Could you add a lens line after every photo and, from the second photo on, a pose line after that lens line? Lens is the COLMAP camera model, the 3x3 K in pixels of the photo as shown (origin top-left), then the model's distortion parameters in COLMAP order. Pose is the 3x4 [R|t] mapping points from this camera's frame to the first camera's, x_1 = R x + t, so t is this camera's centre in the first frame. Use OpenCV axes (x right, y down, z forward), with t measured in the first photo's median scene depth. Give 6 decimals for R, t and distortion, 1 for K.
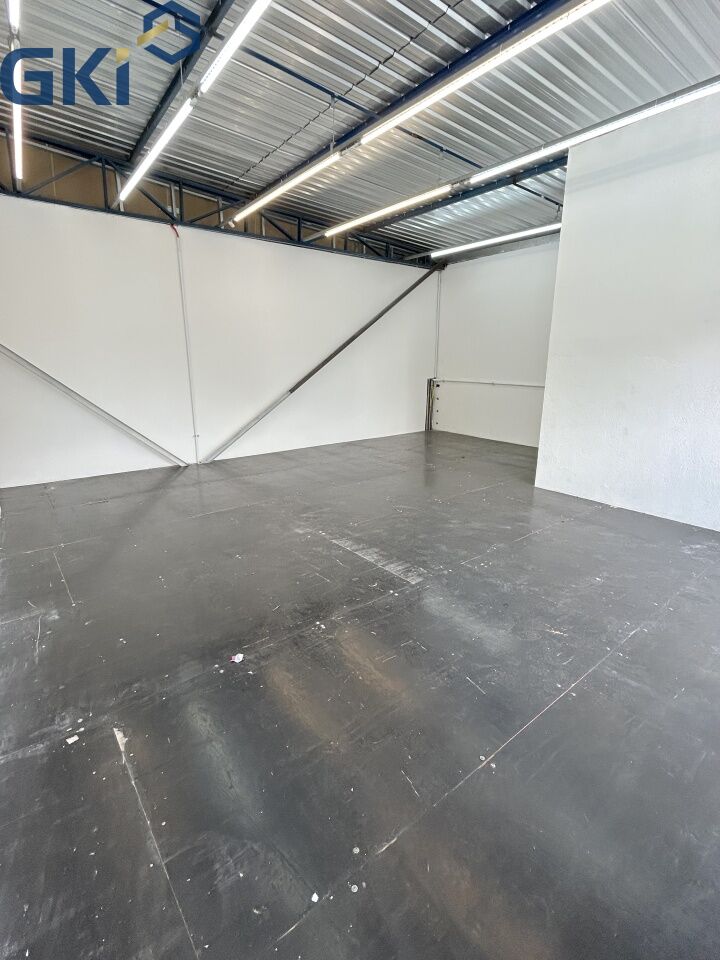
lens RADIAL K [[463.8, 0, 361.7], [0, 463.8, 478.6], [0, 0, 1]] dist [-0.001099, 0.004311]
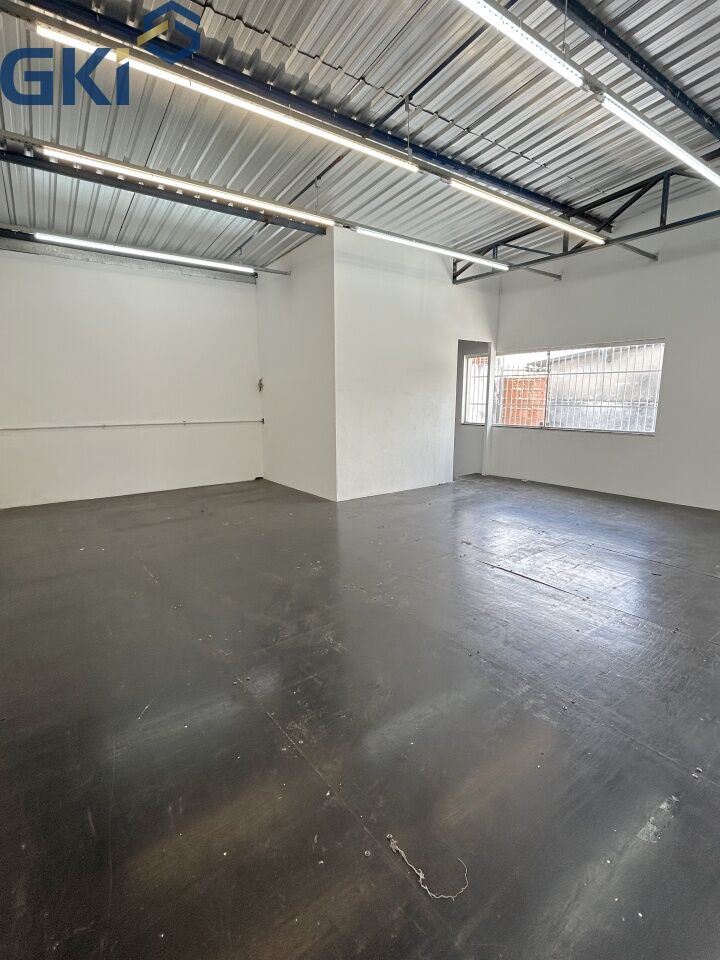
lens RADIAL K [[463.8, 0, 363.8], [0, 463.8, 480.8], [0, 0, 1]] dist [-0.001099, 0.004311]
pose [[0.019637, -0.186341, 0.982289, -0.568096], [0.249604, 0.952282, 0.175659, -0.172046], [-0.968149, 0.241734, 0.065212, 0.653438]]
